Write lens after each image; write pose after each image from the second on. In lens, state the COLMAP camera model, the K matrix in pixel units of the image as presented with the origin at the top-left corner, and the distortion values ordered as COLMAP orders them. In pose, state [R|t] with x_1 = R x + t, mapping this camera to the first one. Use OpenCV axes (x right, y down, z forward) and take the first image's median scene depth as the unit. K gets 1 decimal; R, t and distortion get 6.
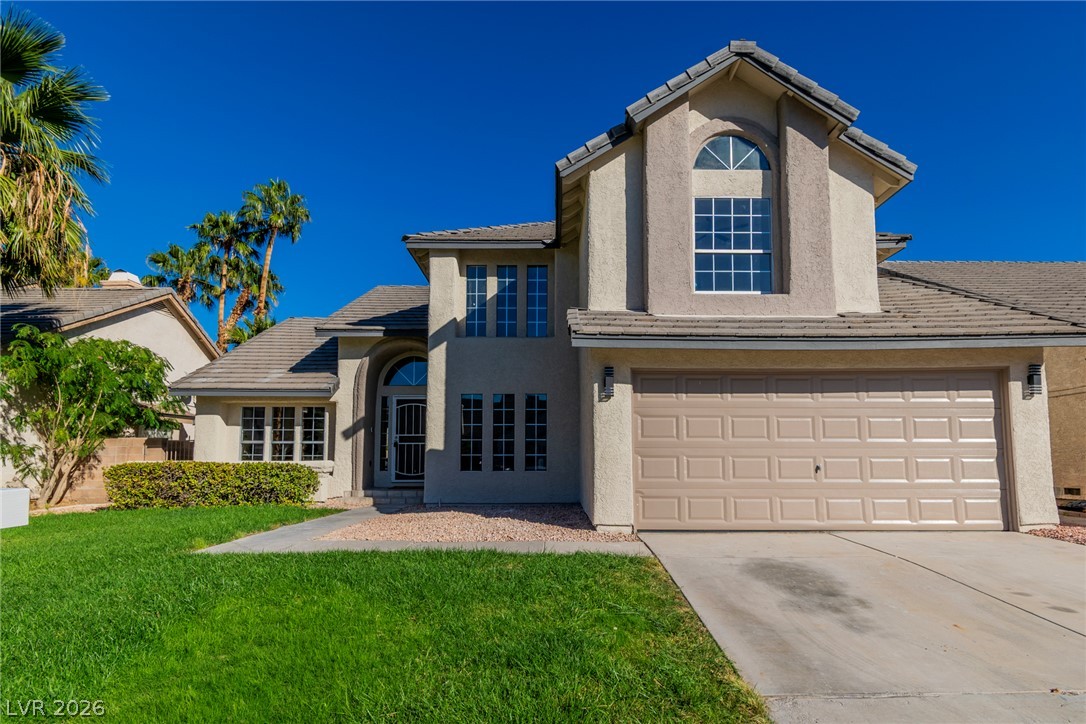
lens RADIAL K [[580.6, 0, 543.1], [0, 580.6, 419.1], [0, 0, 1]] dist [0.019527, -0.000134]
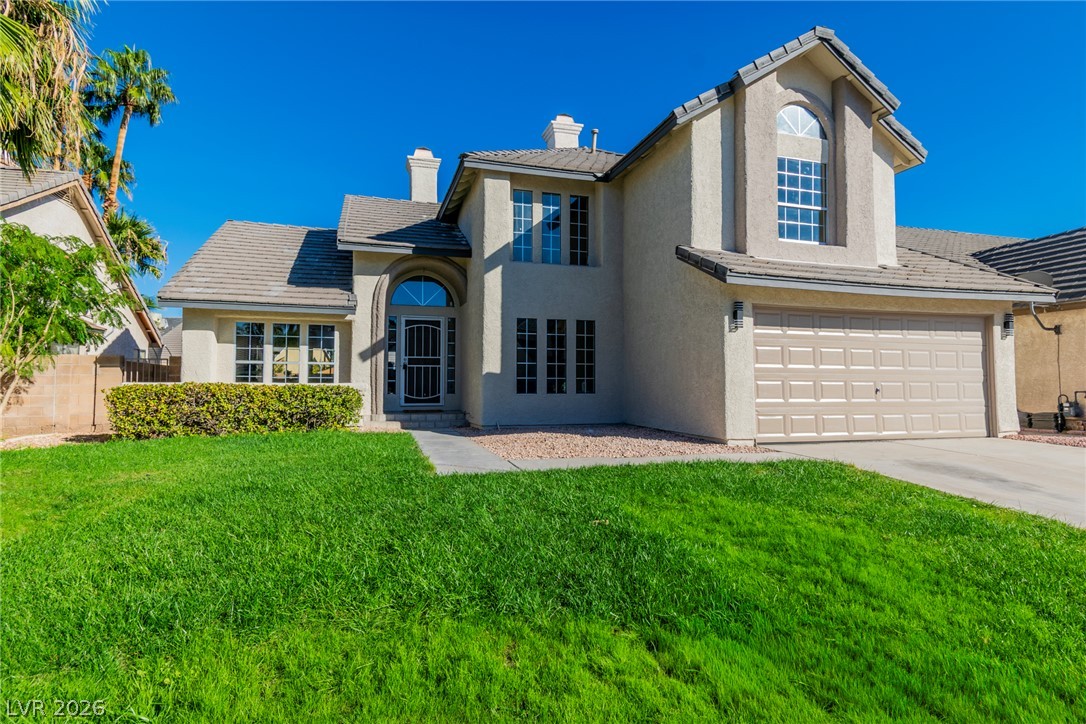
lens RADIAL K [[587.5, 0, 543.0], [0, 587.5, 362.0], [0, 0, 1]] dist [0.015101, -0.000314]
pose [[0.956677, 0.013652, 0.290832, -0.397433], [-0.023662, 0.999241, 0.030930, 0.000747], [-0.290189, -0.036472, 0.956274, 0.003403]]
